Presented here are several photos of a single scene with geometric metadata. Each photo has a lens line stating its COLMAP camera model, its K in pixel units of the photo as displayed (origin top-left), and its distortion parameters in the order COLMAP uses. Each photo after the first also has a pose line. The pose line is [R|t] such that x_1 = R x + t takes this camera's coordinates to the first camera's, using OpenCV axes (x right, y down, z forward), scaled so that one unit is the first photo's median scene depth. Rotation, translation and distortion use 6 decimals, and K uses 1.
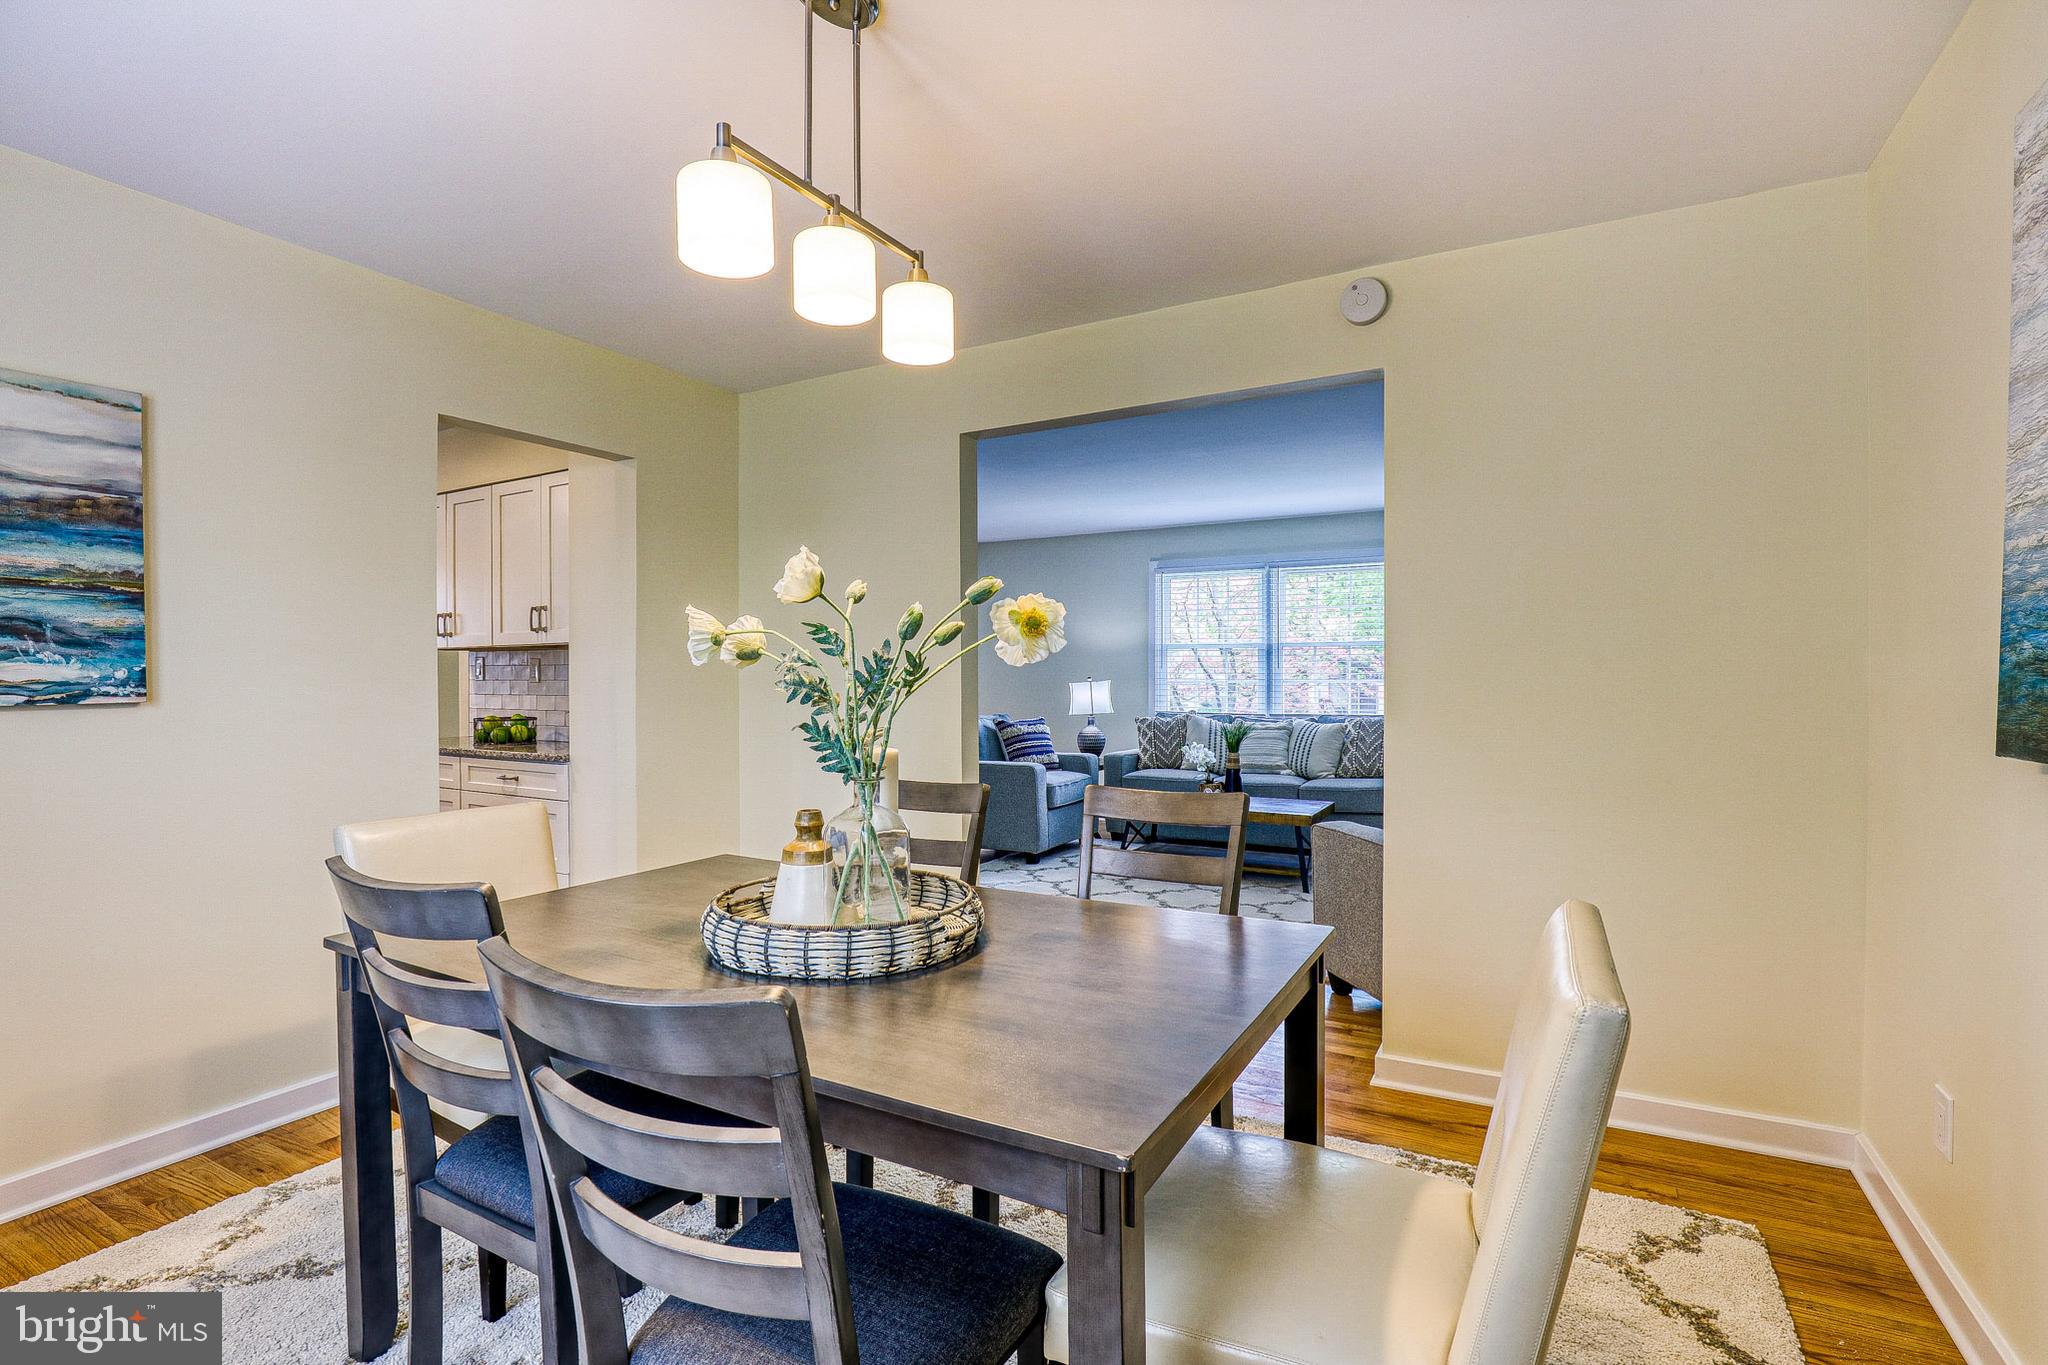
lens RADIAL K [[937.6, 0, 1046.2], [0, 937.6, 683.9], [0, 0, 1]] dist [-0.027715, 0.000339]
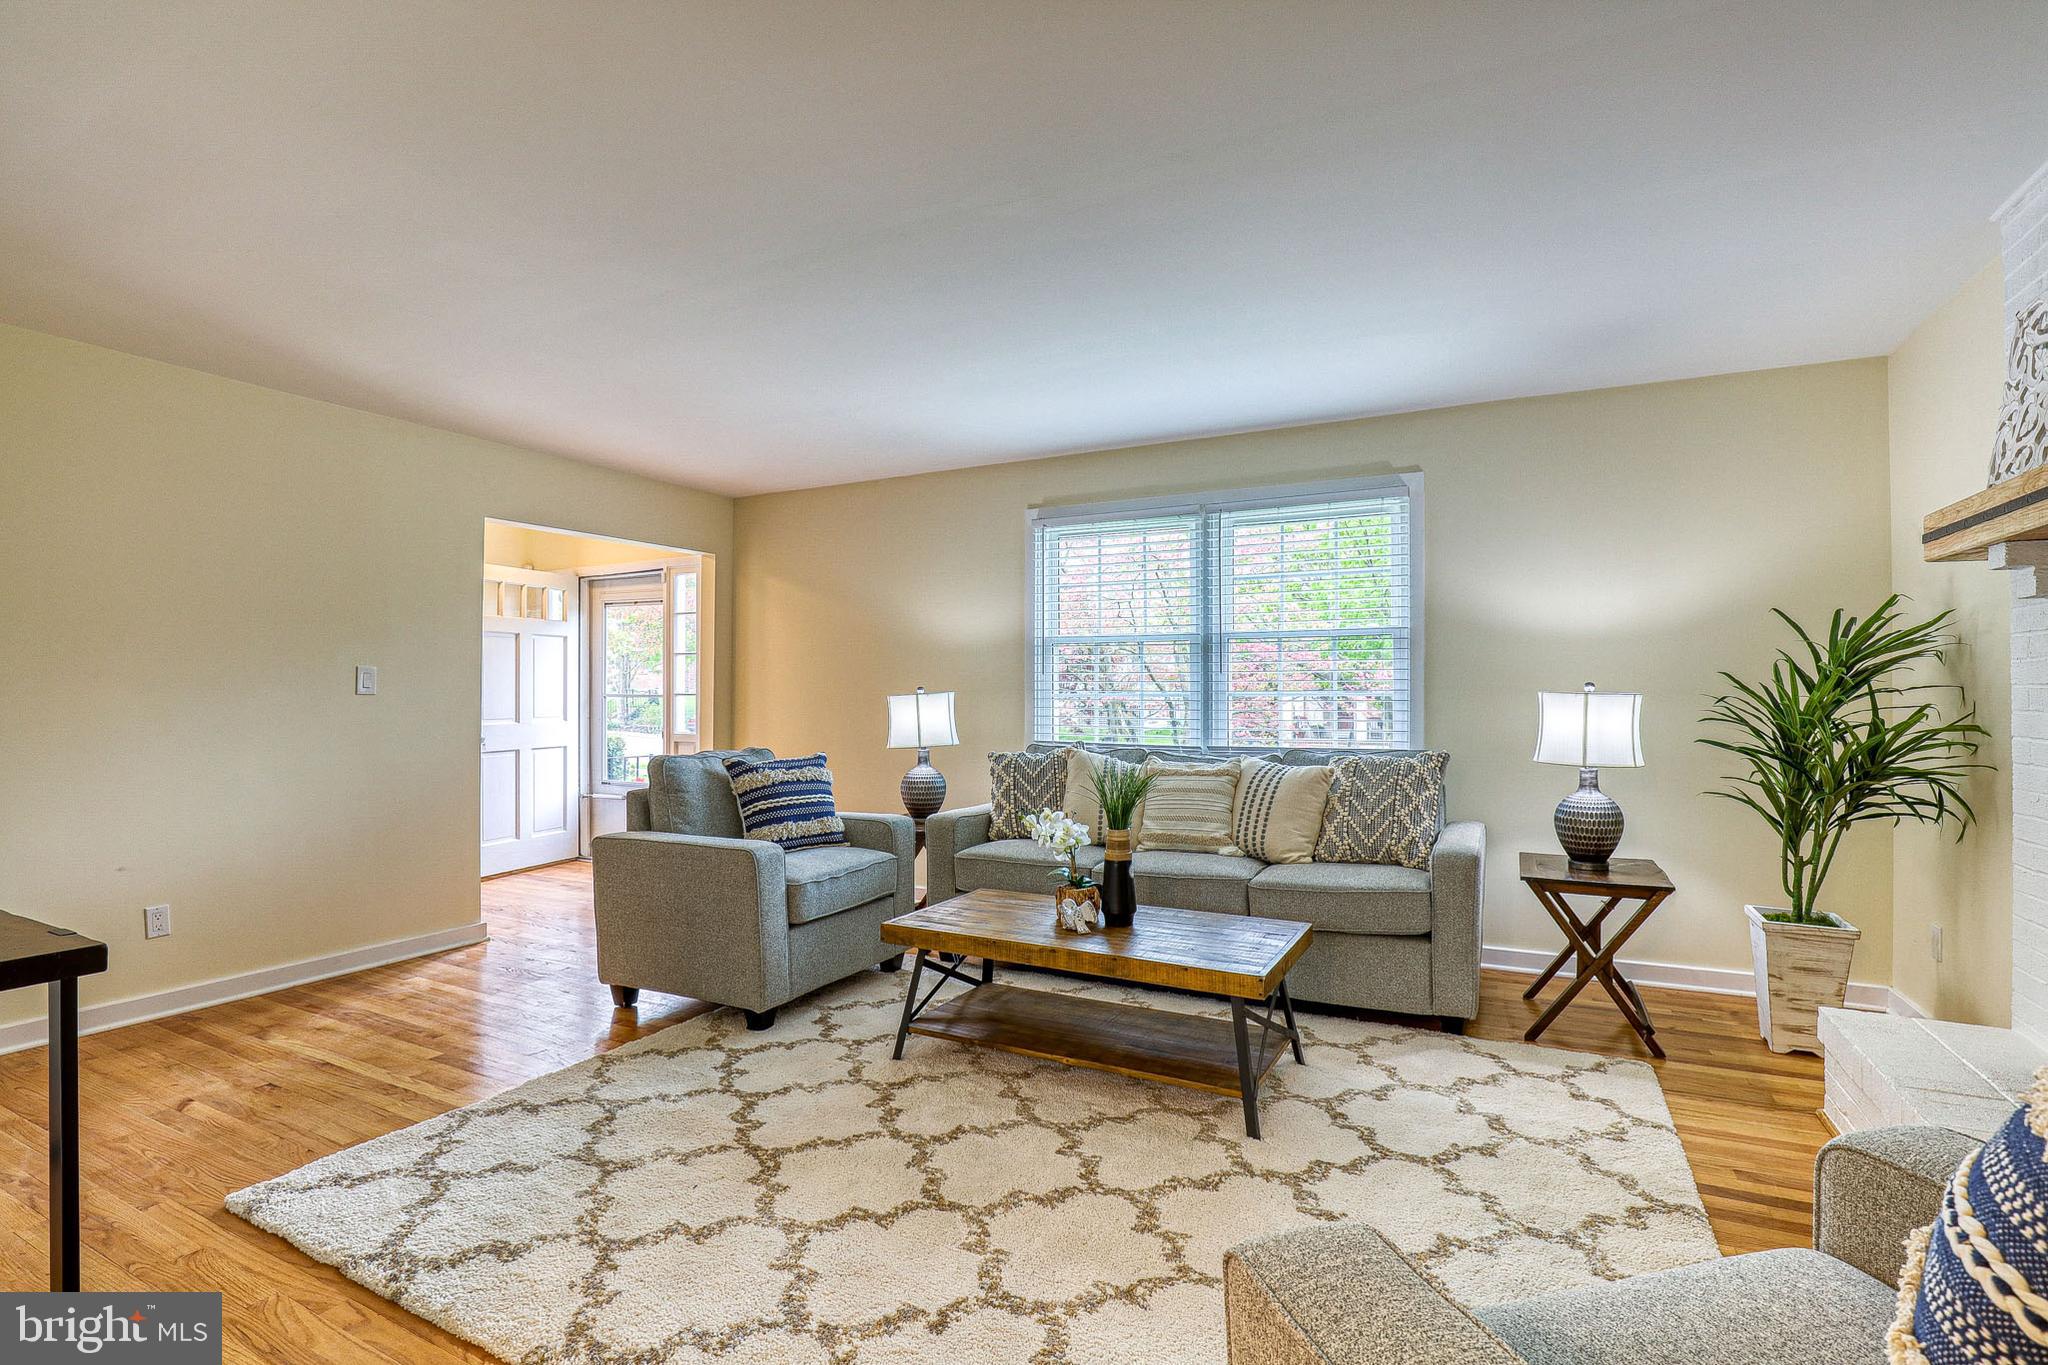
lens RADIAL K [[943.1, 0, 1042.0], [0, 943.1, 684.9], [0, 0, 1]] dist [-0.032183, 0.000239]
pose [[0.999776, 0.000461, 0.021170, 0.129822], [-0.000095, 0.999851, -0.017271, 0.002316], [-0.021174, 0.017265, 0.999627, 0.422615]]
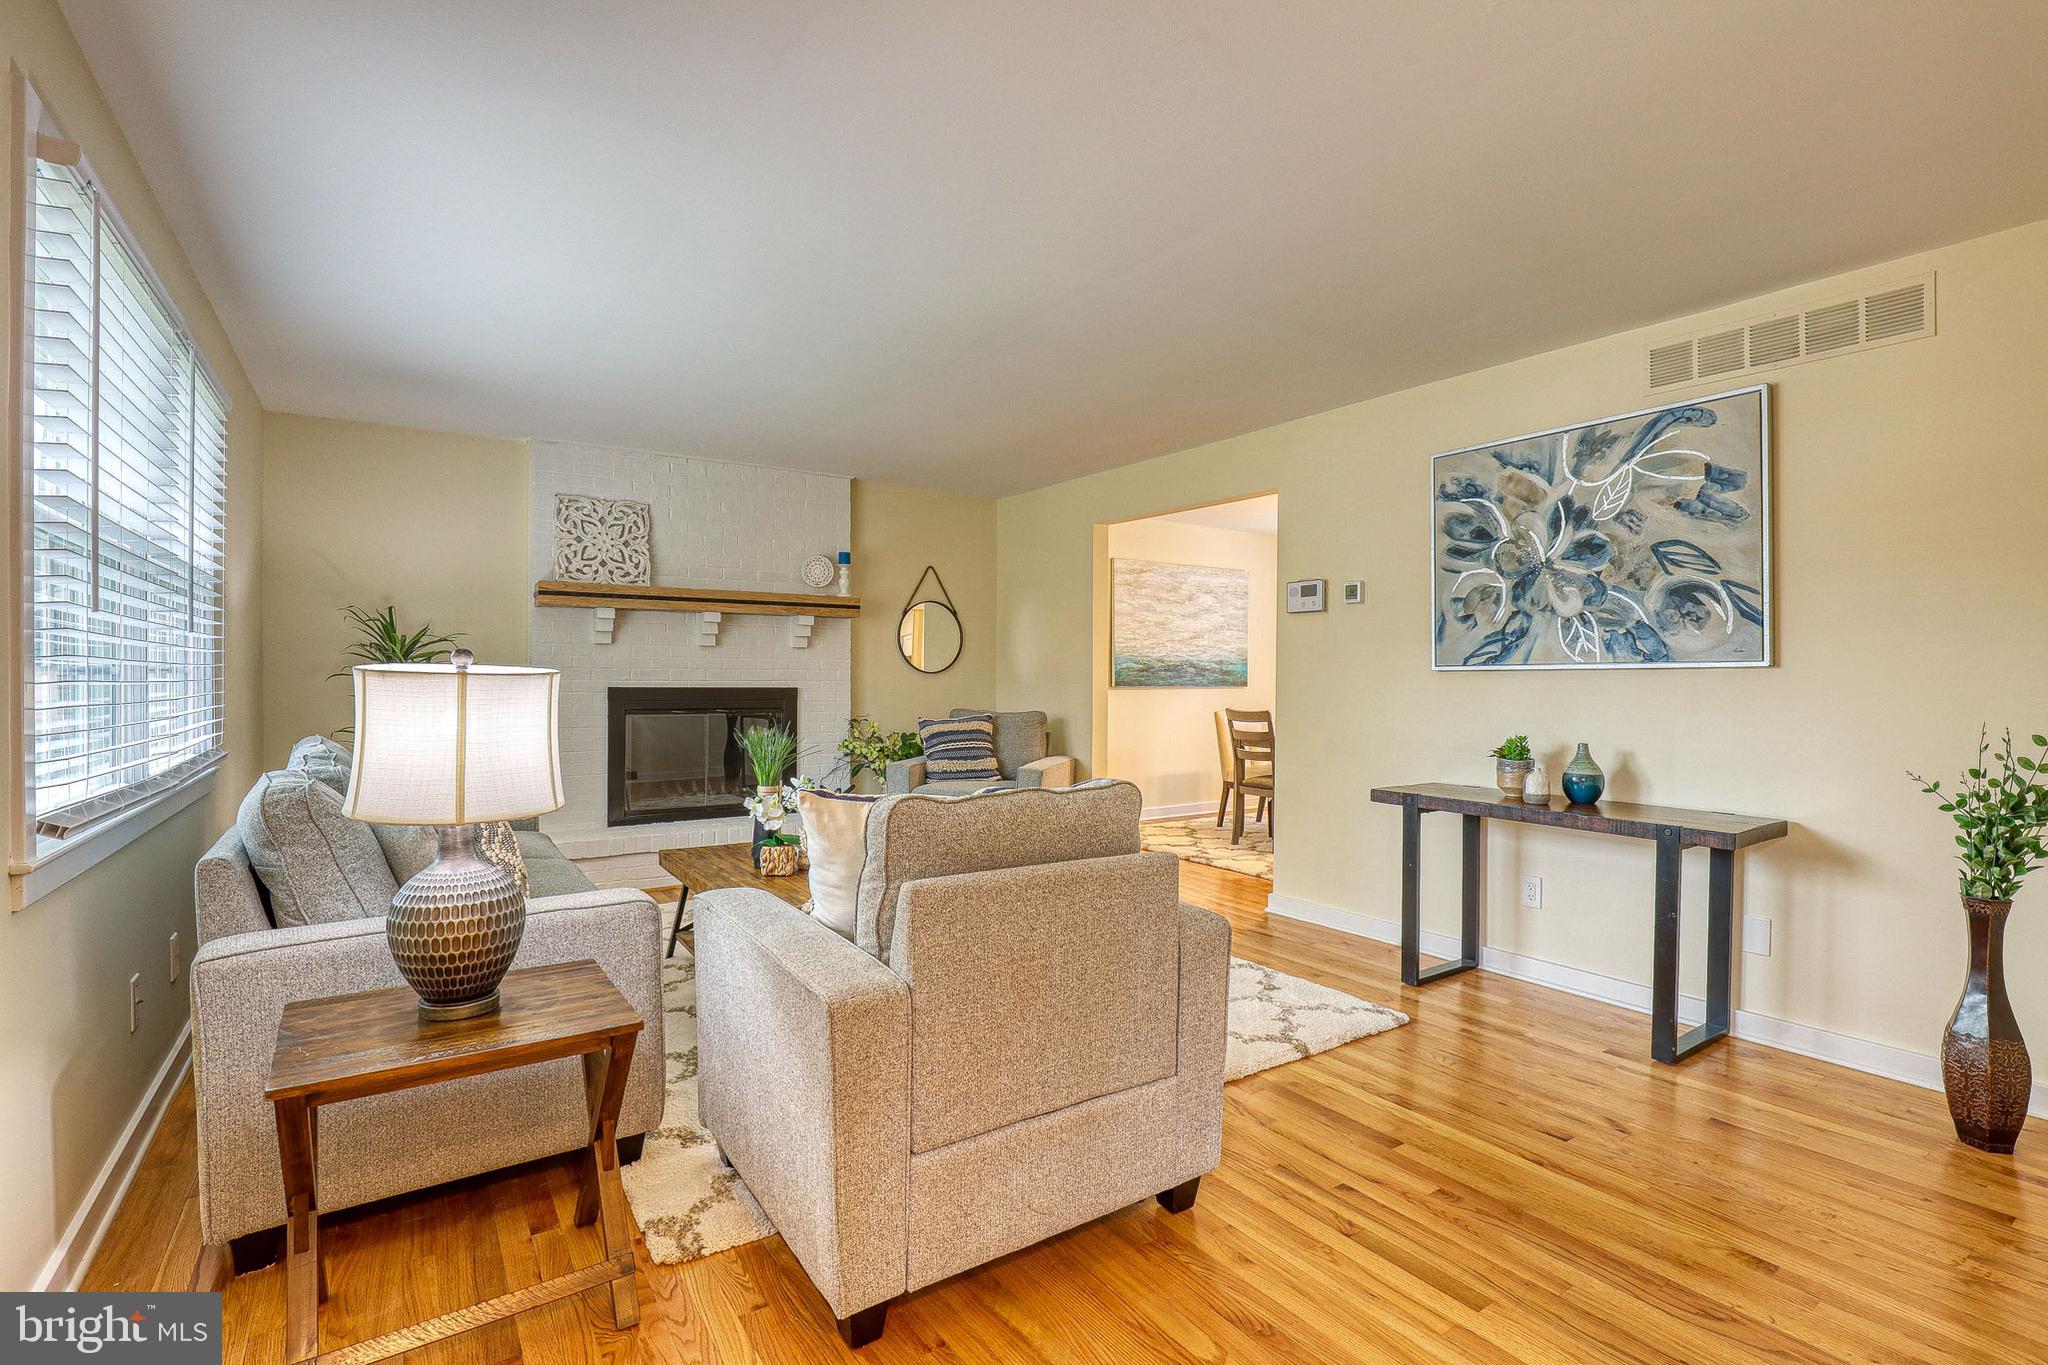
lens RADIAL K [[943.1, 0, 1042.0], [0, 943.1, 684.9], [0, 0, 1]] dist [-0.032183, 0.000239]
pose [[-0.887231, -0.009920, 0.461218, -0.214431], [-0.002435, 0.999856, 0.016819, -0.003595], [-0.461318, 0.013799, -0.887127, 1.289763]]
